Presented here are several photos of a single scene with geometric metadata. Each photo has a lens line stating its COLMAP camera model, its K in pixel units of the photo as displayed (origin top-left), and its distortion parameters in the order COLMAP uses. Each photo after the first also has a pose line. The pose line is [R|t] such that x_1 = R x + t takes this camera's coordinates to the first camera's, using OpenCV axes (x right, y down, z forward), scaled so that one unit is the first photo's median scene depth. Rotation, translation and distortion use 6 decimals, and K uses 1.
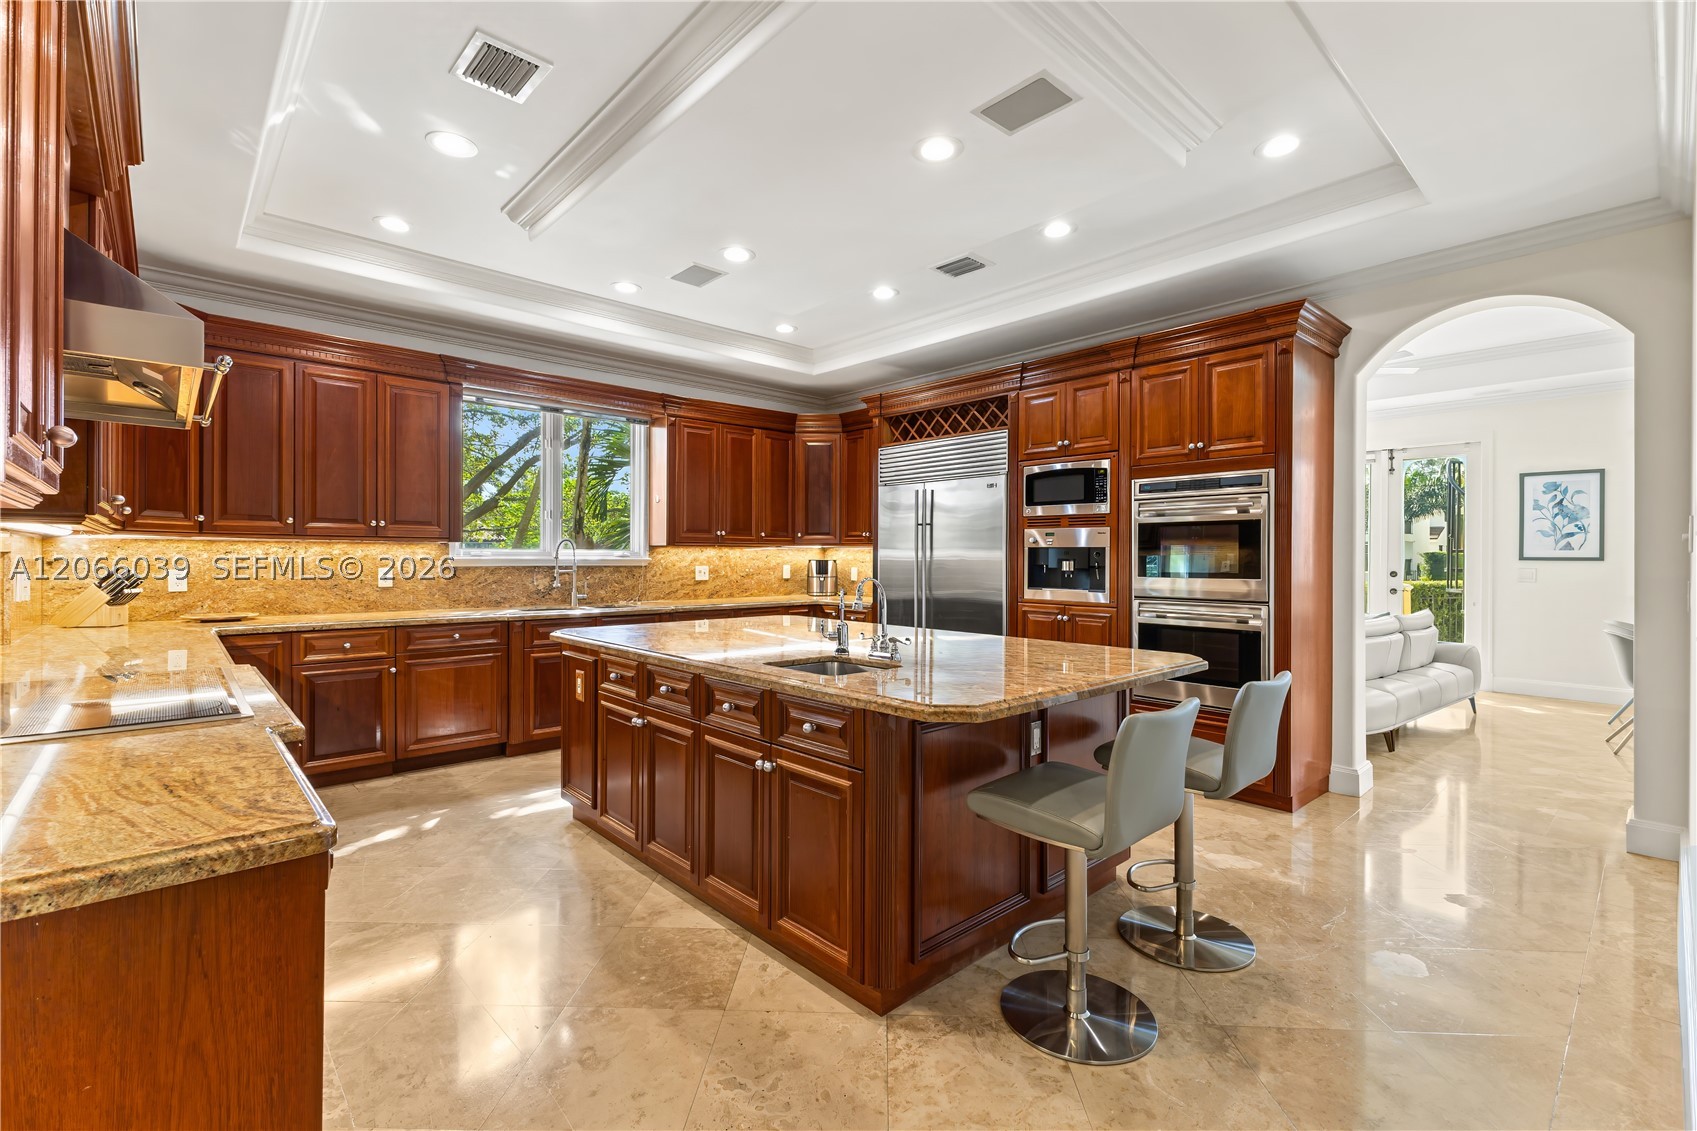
lens RADIAL K [[737.7, 0, 841.3], [0, 737.7, 560.5], [0, 0, 1]] dist [-0.015320, 0.000289]
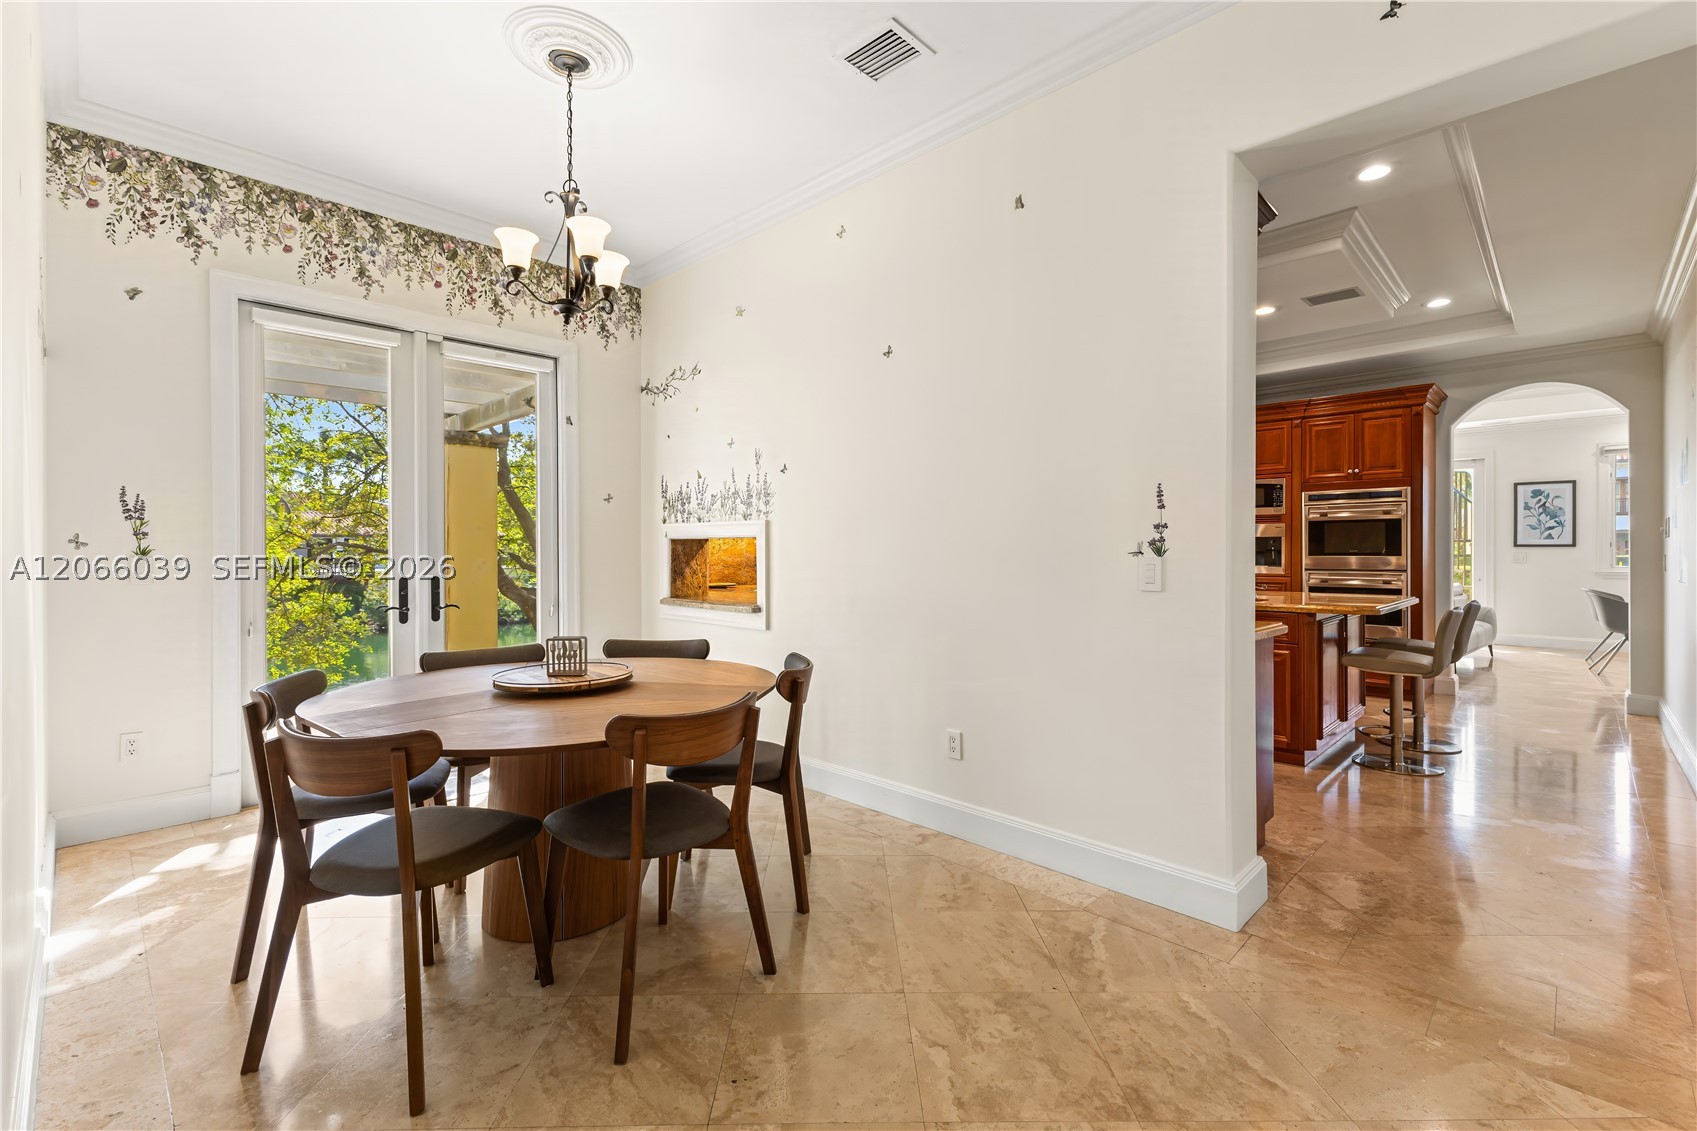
lens RADIAL K [[737.7, 0, 830.2], [0, 737.7, 560.7], [0, 0, 1]] dist [-0.015320, 0.000289]
pose [[0.998447, -0.006812, 0.055286, -0.638602], [0.006630, 0.999972, 0.003481, 0.018631], [-0.055309, -0.003109, 0.998464, -0.435937]]
